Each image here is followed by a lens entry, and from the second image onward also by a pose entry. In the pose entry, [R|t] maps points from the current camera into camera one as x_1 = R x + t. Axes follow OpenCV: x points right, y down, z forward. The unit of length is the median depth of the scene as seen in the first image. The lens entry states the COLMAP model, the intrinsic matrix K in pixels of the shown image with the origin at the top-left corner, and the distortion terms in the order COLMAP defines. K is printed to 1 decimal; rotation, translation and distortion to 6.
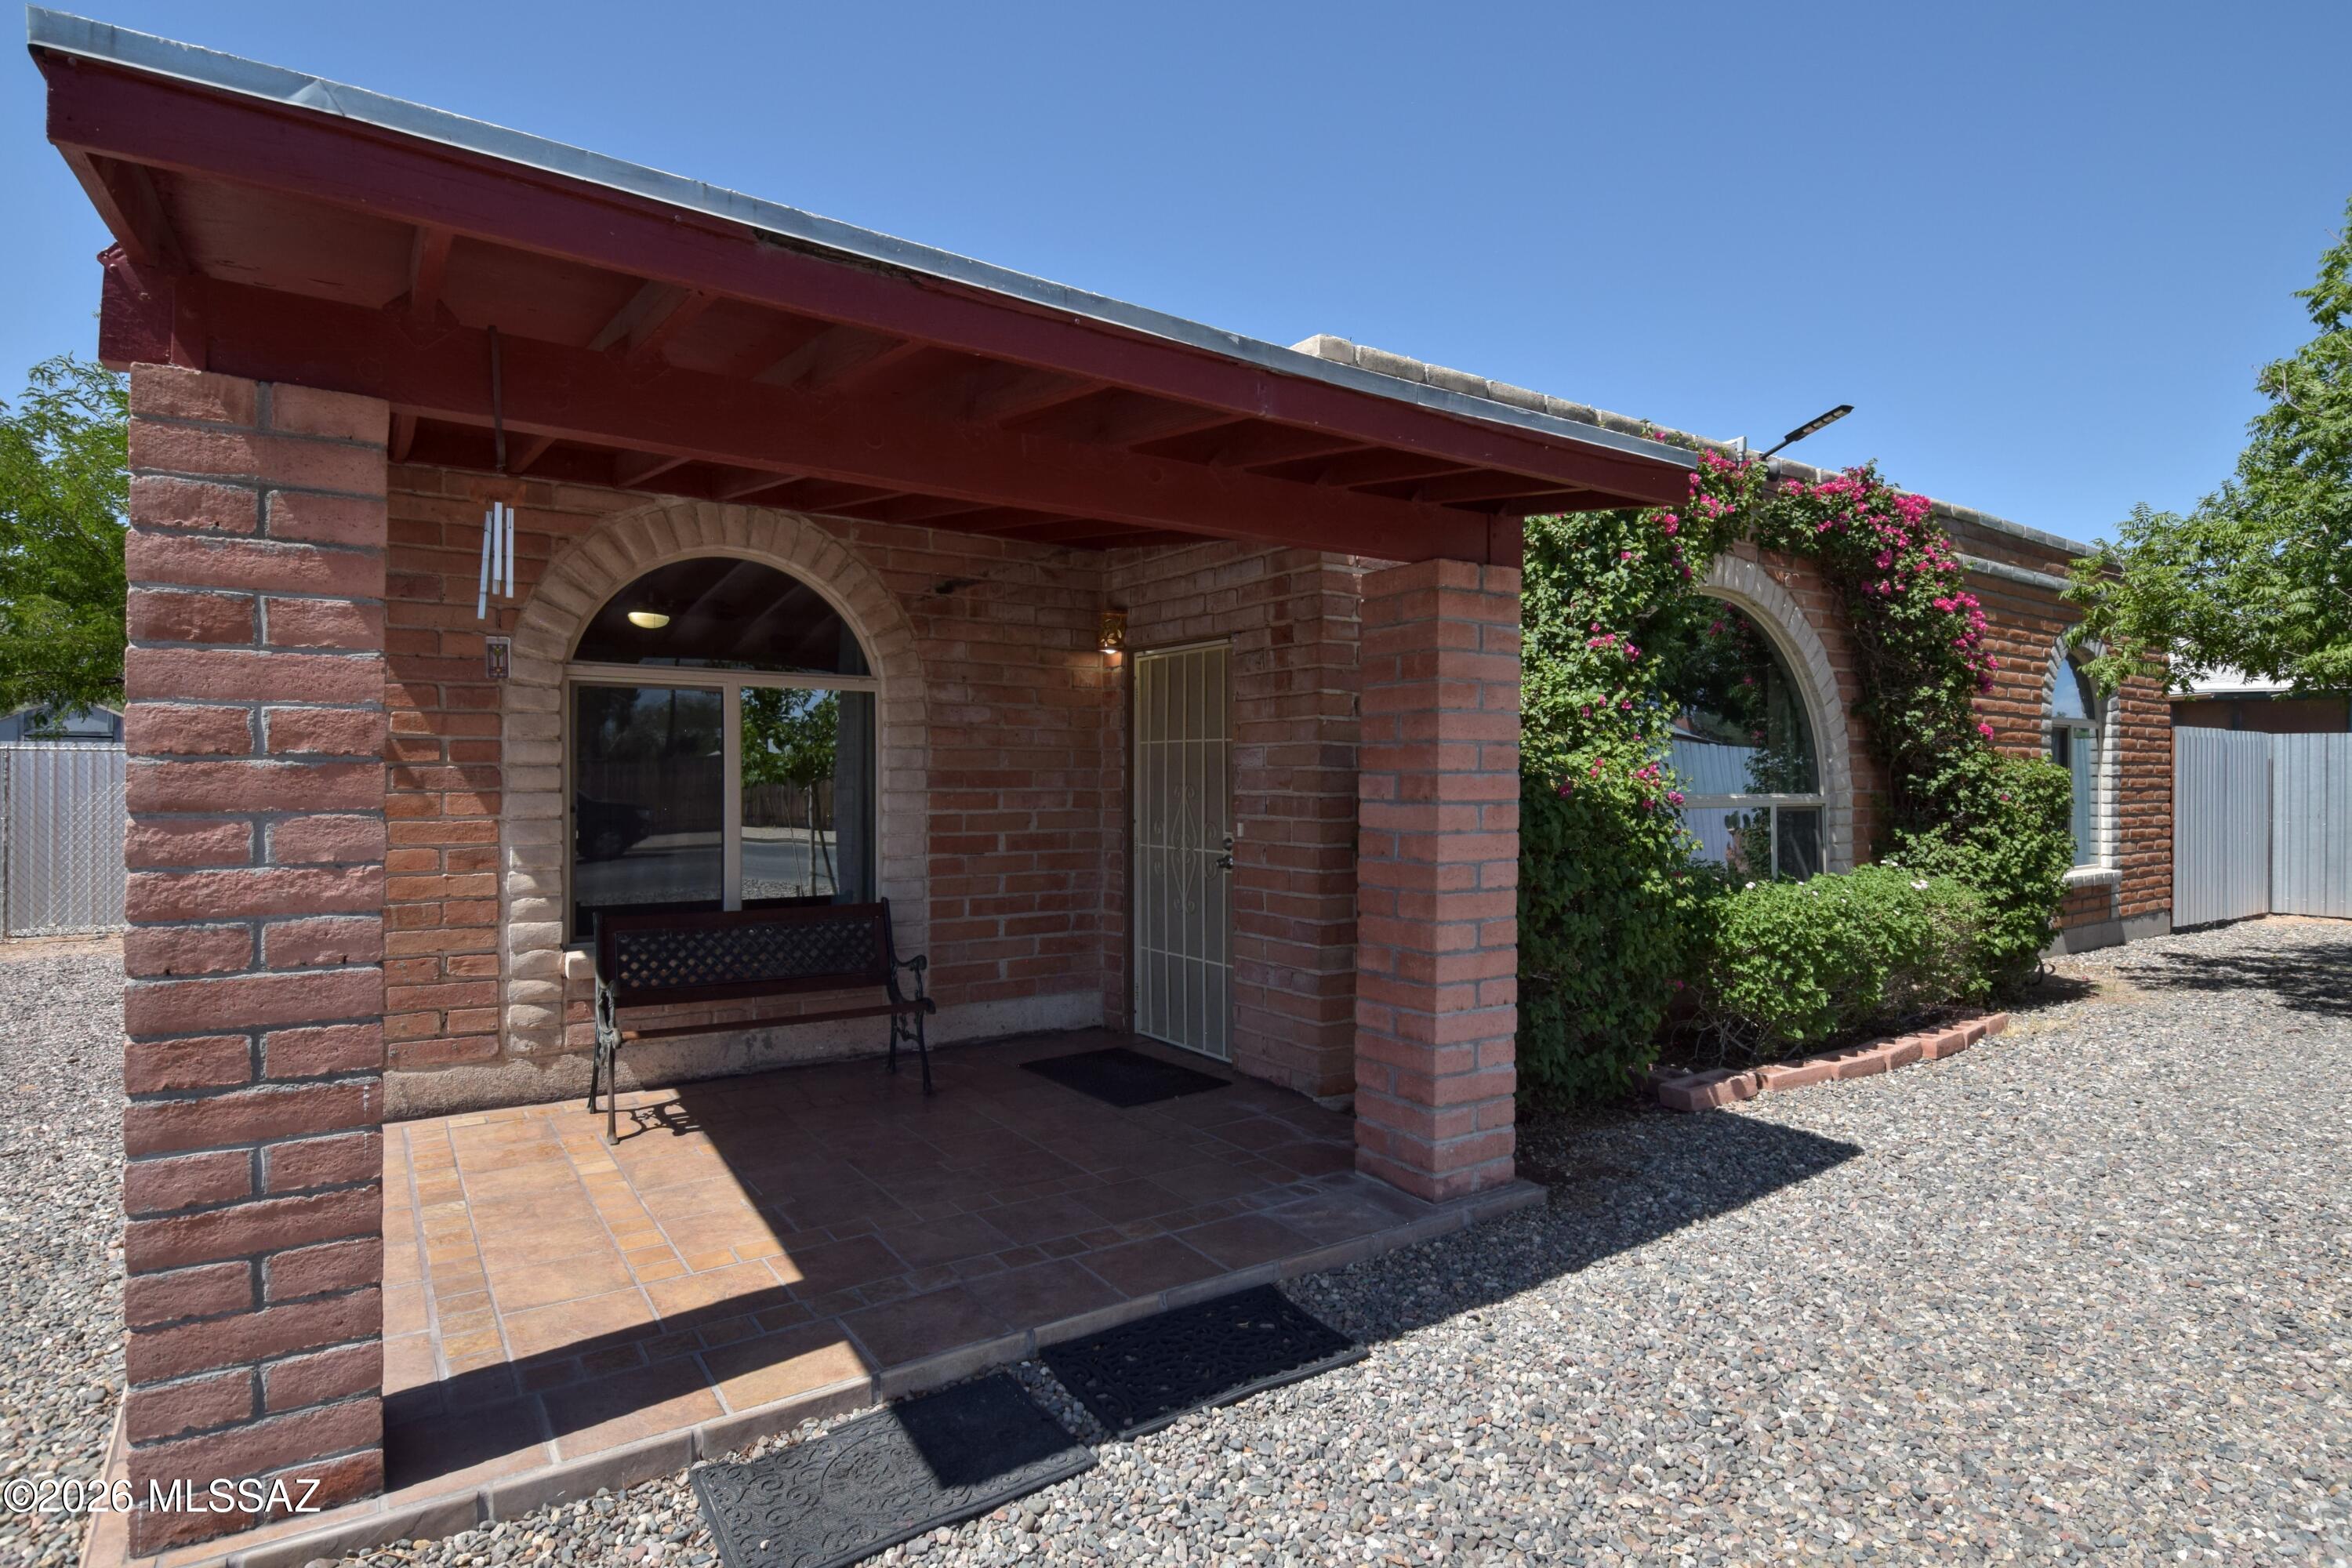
lens RADIAL K [[1194.4, 0, 1202.6], [0, 1194.4, 774.2], [0, 0, 1]] dist [0.021521, -0.028927]
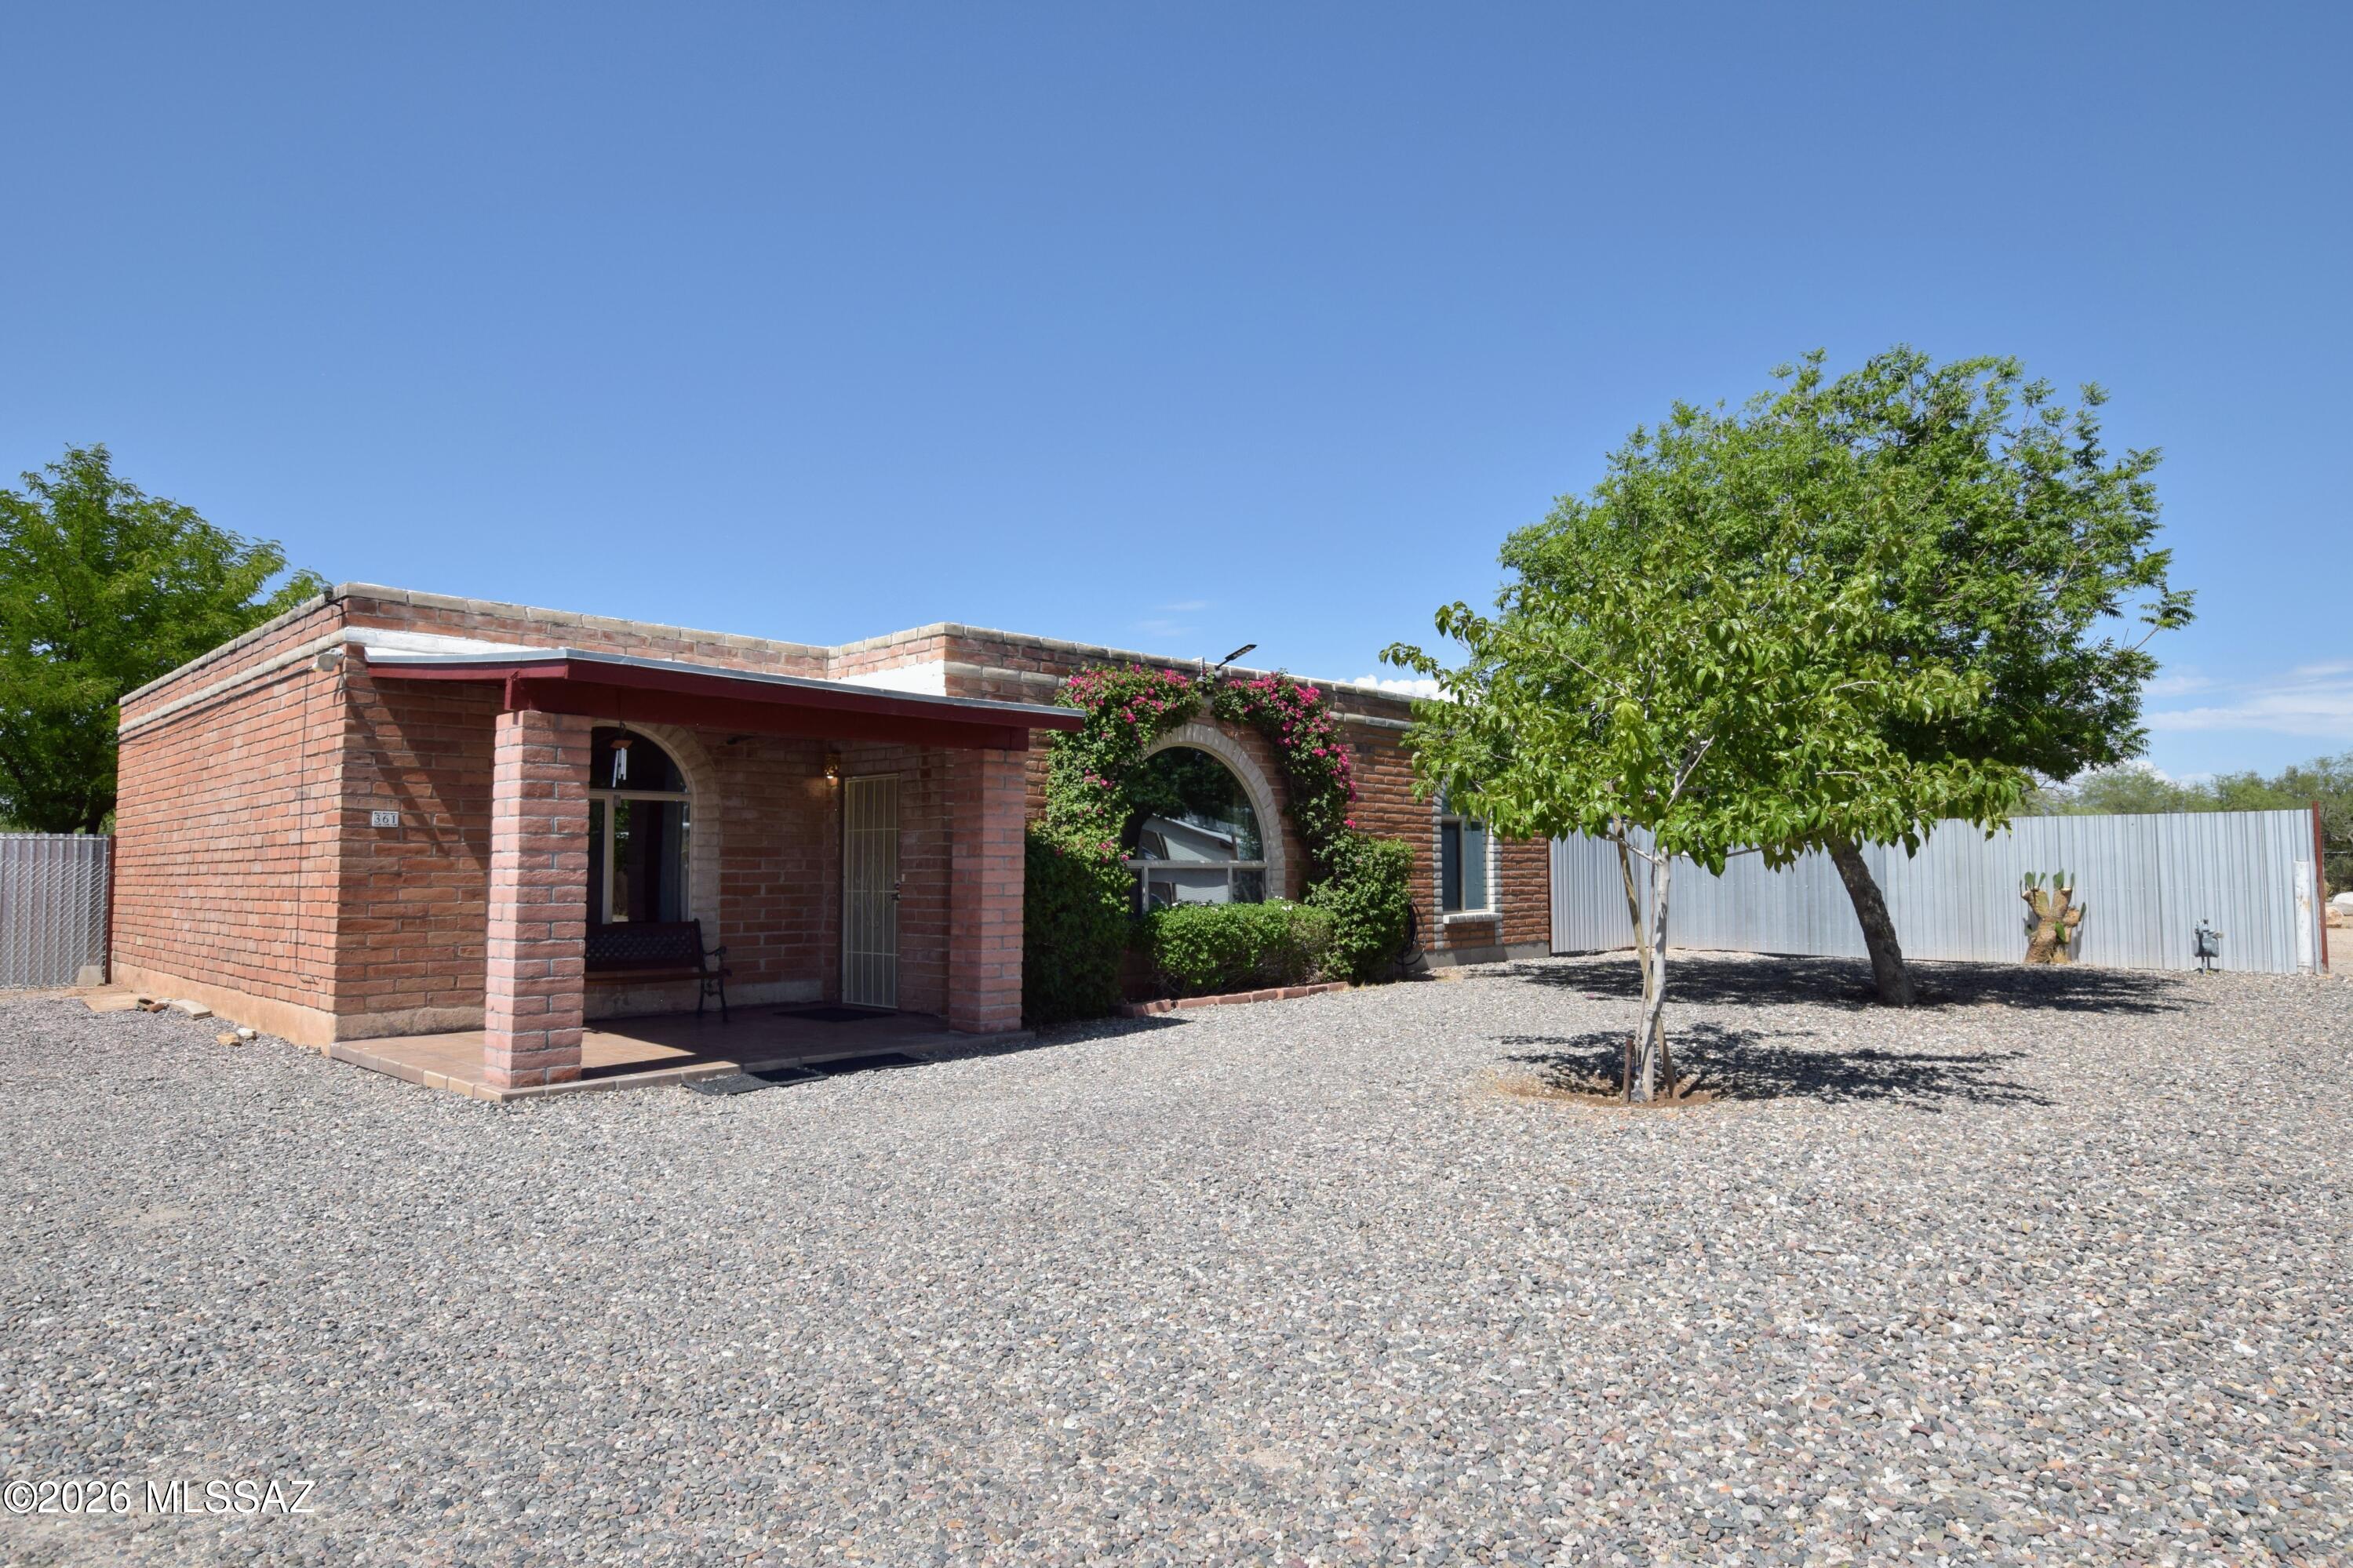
lens RADIAL K [[1298.4, 0, 1190.1], [0, 1298.4, 774.5], [0, 0, 1]] dist [0.006047, 0.000239]
pose [[0.979476, 0.007786, 0.201408, 0.056202], [0.006680, 0.997451, -0.071044, 0.030837], [-0.201448, 0.070932, 0.976927, -0.985884]]
